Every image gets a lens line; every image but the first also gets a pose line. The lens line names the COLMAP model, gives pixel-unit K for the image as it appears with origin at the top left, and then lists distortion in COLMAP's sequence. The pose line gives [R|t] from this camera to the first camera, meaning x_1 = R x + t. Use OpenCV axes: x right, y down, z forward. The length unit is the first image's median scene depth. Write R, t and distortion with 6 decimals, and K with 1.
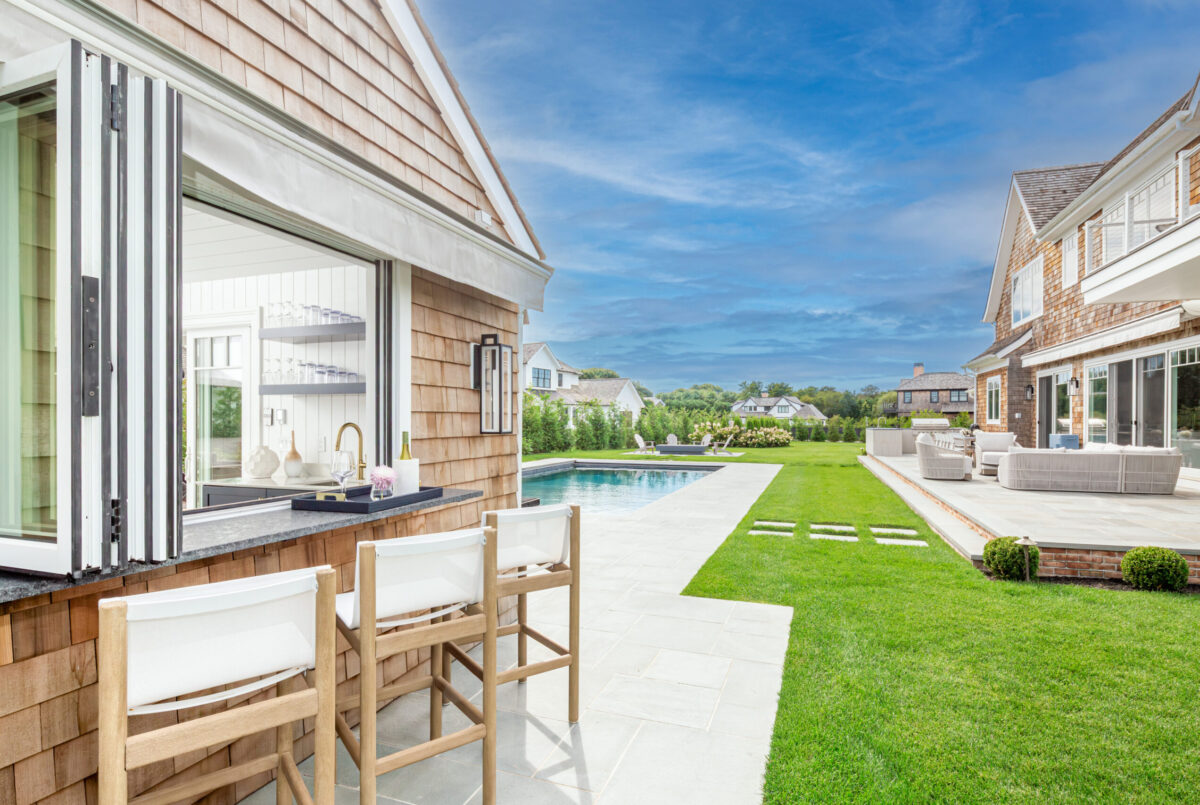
lens RADIAL K [[591.4, 0, 614.2], [0, 591.4, 422.3], [0, 0, 1]] dist [0.000052, -0.000355]
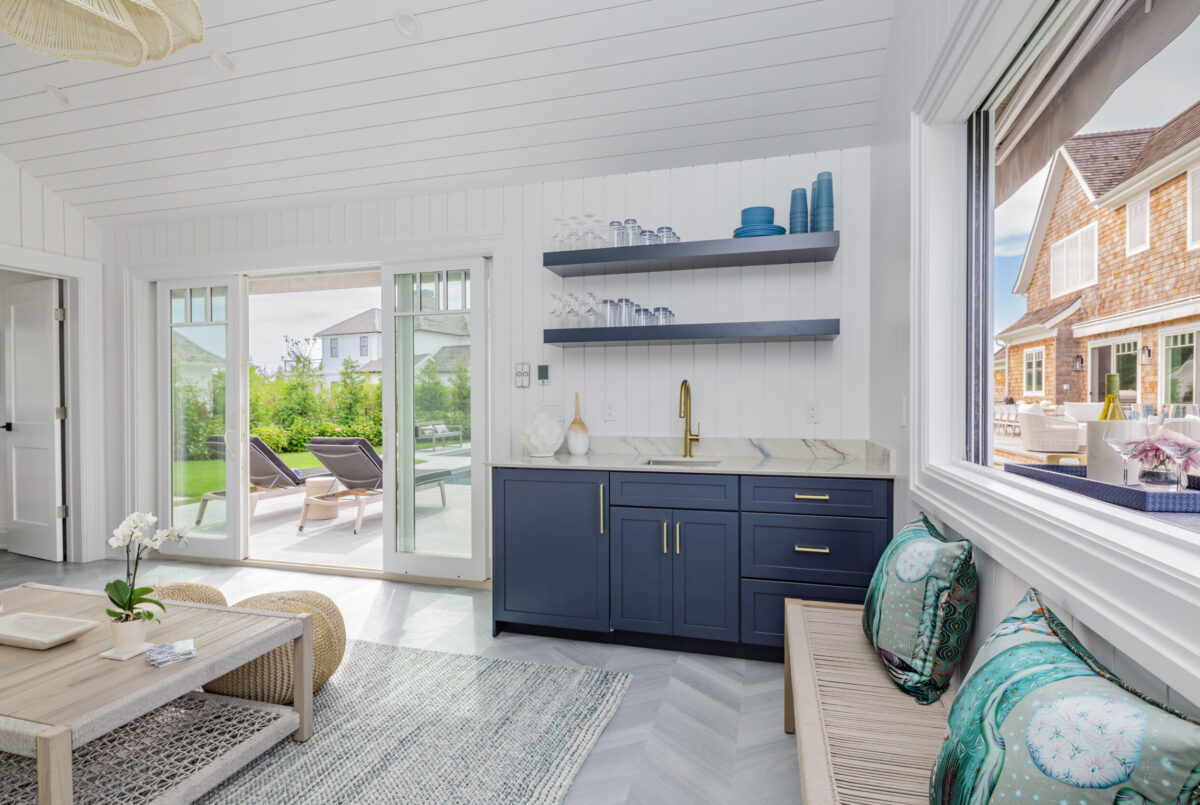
lens RADIAL K [[591.4, 0, 602.5], [0, 591.4, 403.1], [0, 0, 1]] dist [0.000052, -0.000355]
pose [[0.998494, -0.003925, 0.054713, -0.147990], [0.003554, 0.999970, 0.006864, 0.006721], [-0.054739, -0.006659, 0.998479, 0.066809]]
